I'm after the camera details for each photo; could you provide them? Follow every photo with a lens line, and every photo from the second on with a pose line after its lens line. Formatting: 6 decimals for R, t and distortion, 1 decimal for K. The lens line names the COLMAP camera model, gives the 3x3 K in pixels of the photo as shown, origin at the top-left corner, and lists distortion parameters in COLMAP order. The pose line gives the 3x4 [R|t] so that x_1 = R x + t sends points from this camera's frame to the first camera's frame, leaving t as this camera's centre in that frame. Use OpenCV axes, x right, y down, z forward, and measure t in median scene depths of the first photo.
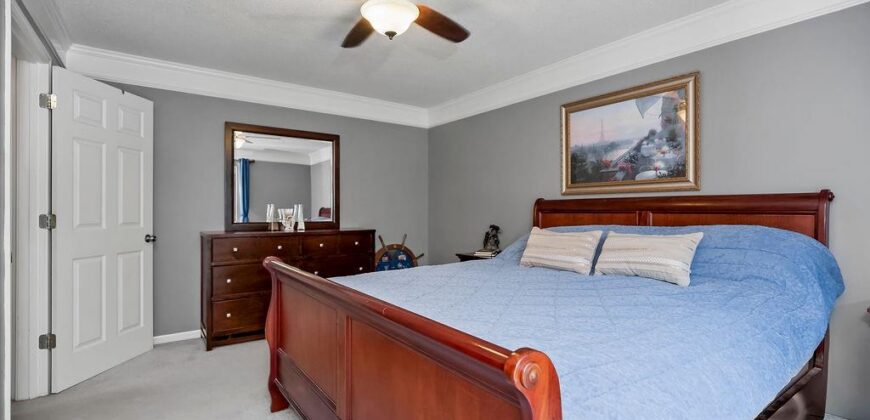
lens RADIAL K [[402.7, 0, 432.1], [0, 402.7, 210.5], [0, 0, 1]] dist [-0.001692, -0.000012]
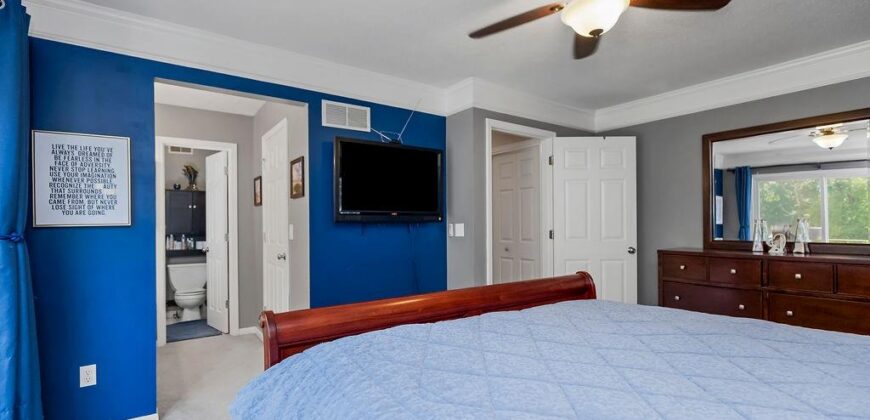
lens RADIAL K [[402.7, 0, 441.4], [0, 402.7, 225.7], [0, 0, 1]] dist [-0.001692, -0.000012]
pose [[0.006653, 0.002438, -0.999975, 0.448844], [0.007222, 0.999971, 0.002486, -0.010322], [0.999952, -0.007239, 0.006635, 0.366536]]
